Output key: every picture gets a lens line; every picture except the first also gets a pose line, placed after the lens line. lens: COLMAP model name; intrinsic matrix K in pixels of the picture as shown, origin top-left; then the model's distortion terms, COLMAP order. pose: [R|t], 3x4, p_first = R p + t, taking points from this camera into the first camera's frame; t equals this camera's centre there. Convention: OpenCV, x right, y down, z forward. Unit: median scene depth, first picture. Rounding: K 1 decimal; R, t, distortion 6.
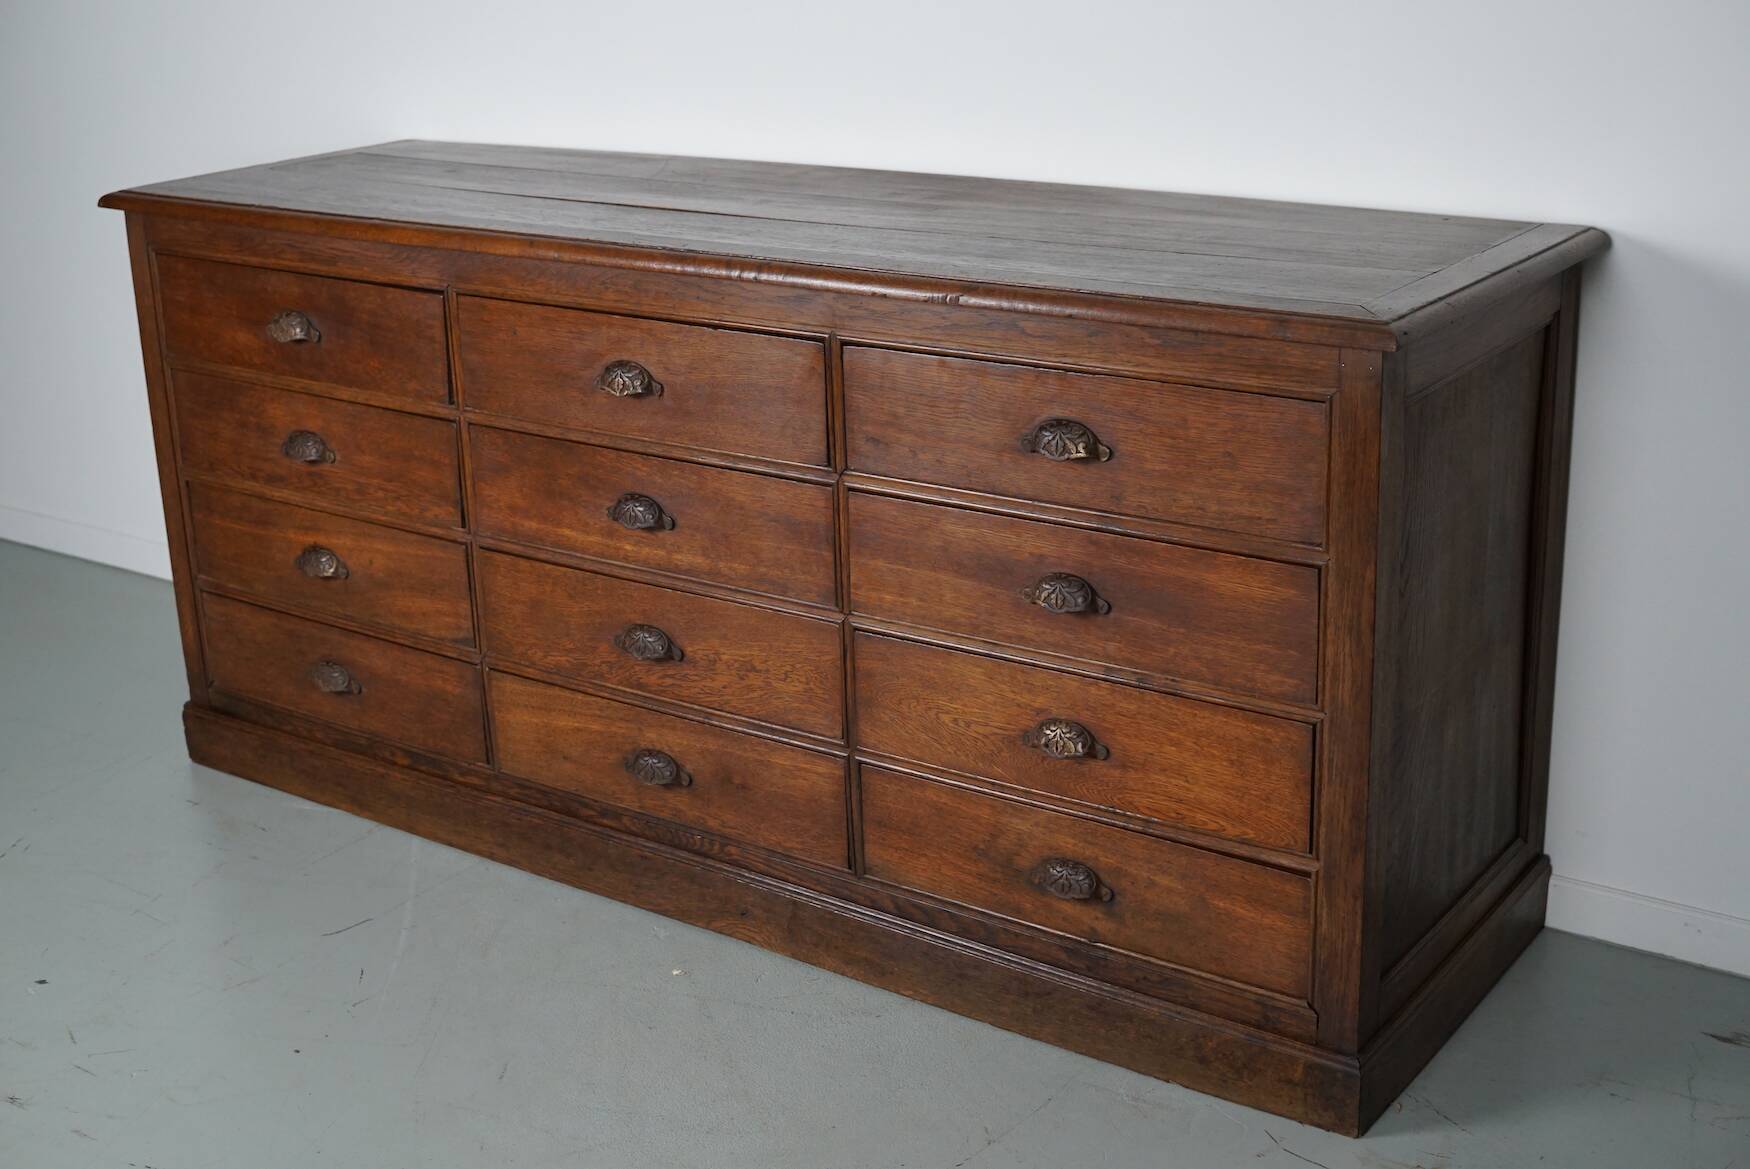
lens RADIAL K [[2252.7, 0, 861.4], [0, 2252.7, 587.4], [0, 0, 1]] dist [-0.089919, 0.000000]
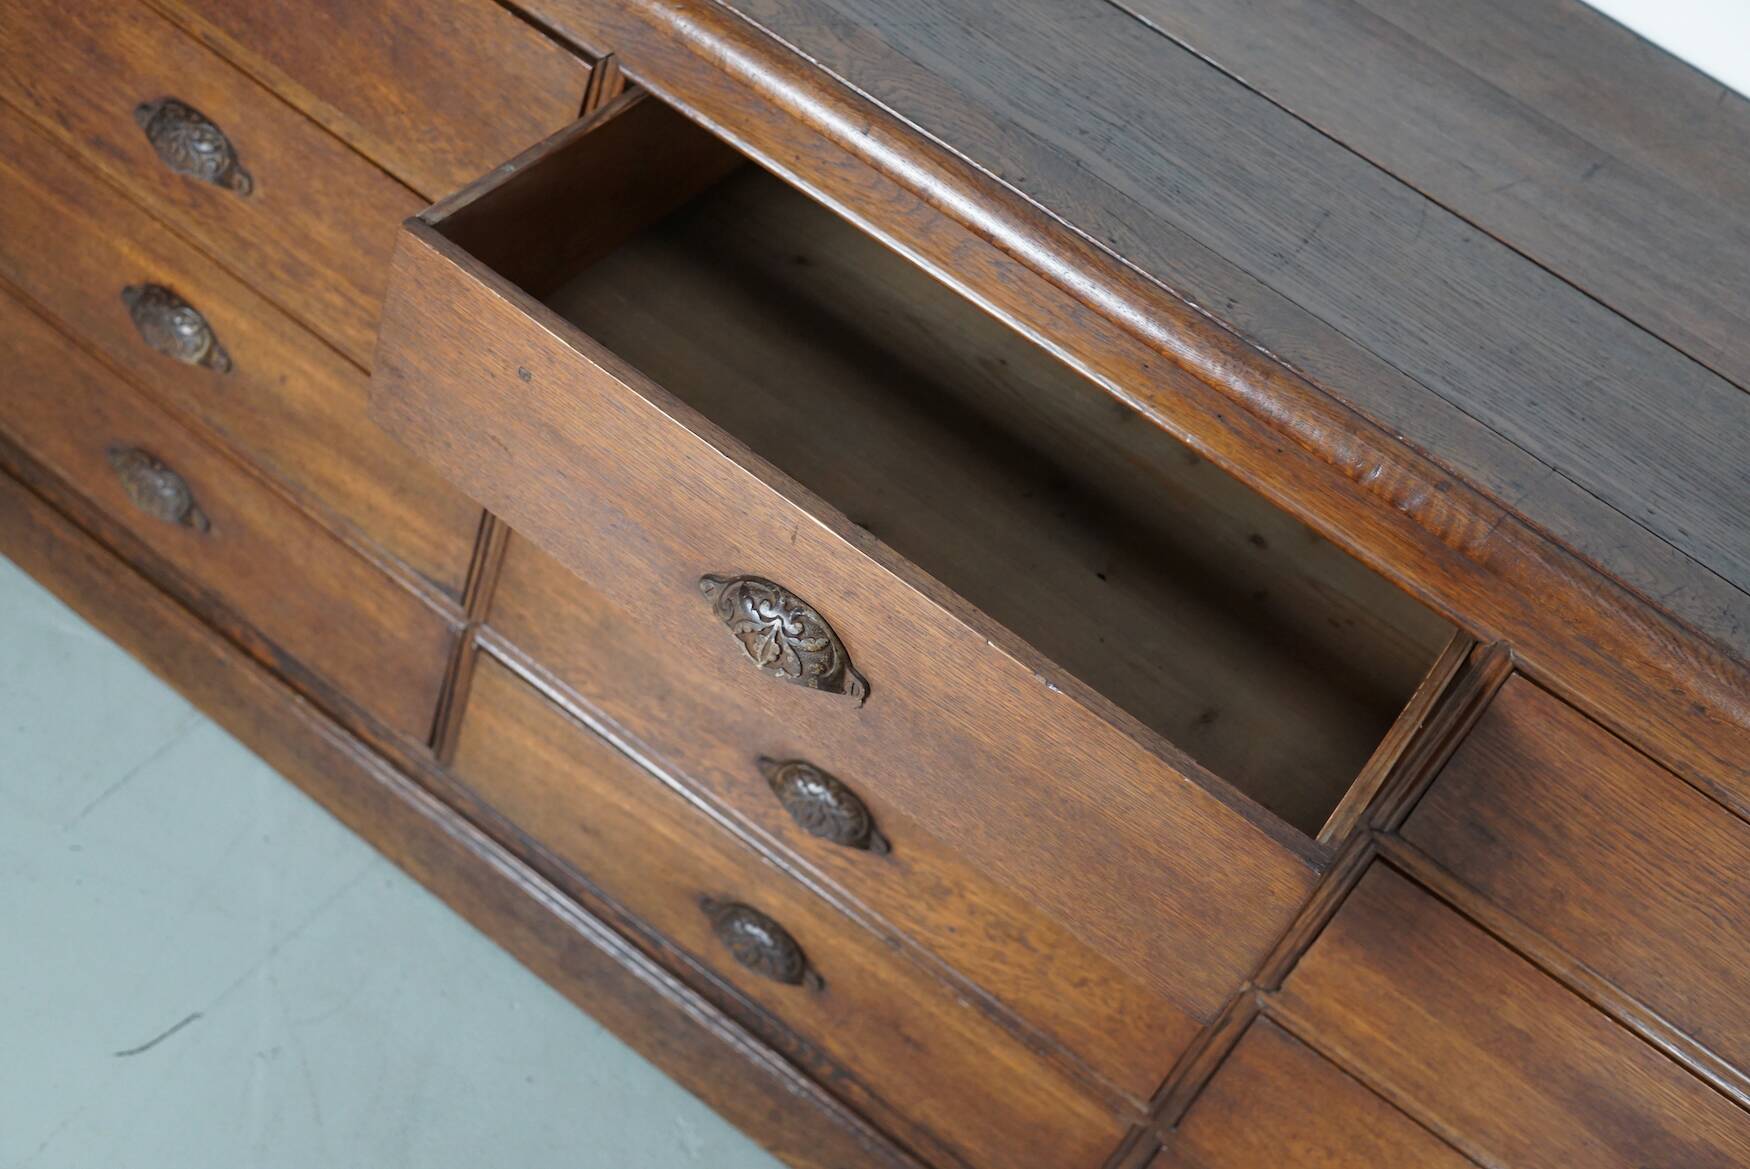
lens RADIAL K [[2252.7, 0, 876.9], [0, 2252.7, 580.3], [0, 0, 1]] dist [-0.089919, 0.000000]
pose [[0.947026, 0.191472, 0.257838, -0.239961], [-0.287116, 0.864485, 0.412590, -0.256986], [-0.143897, -0.464763, 0.873664, 0.560330]]
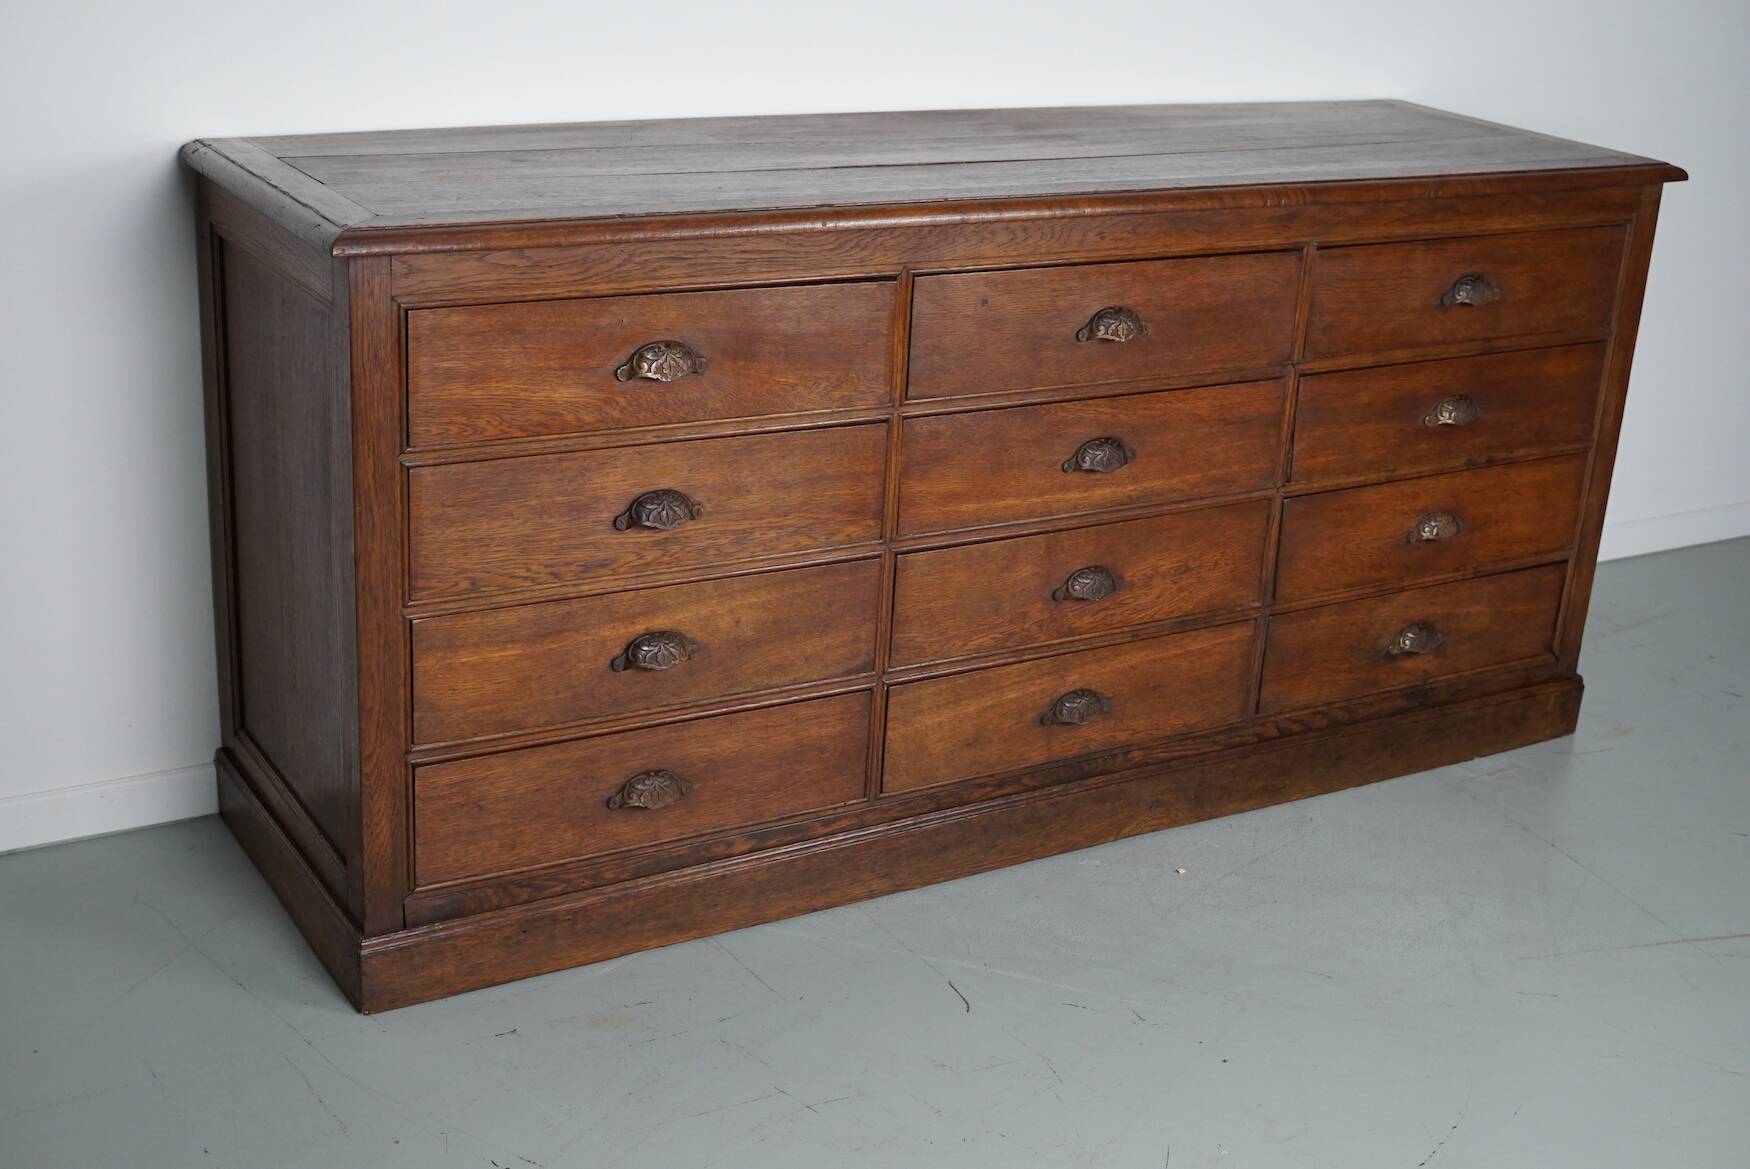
lens RADIAL K [[2252.7, 0, 864.0], [0, 2252.7, 582.4], [0, 0, 1]] dist [-0.089919, 0.000000]
pose [[0.396014, -0.263613, 0.879591, -1.054560], [0.231132, 0.955680, 0.182356, -0.189565], [-0.888679, 0.131086, 0.439392, 0.661114]]
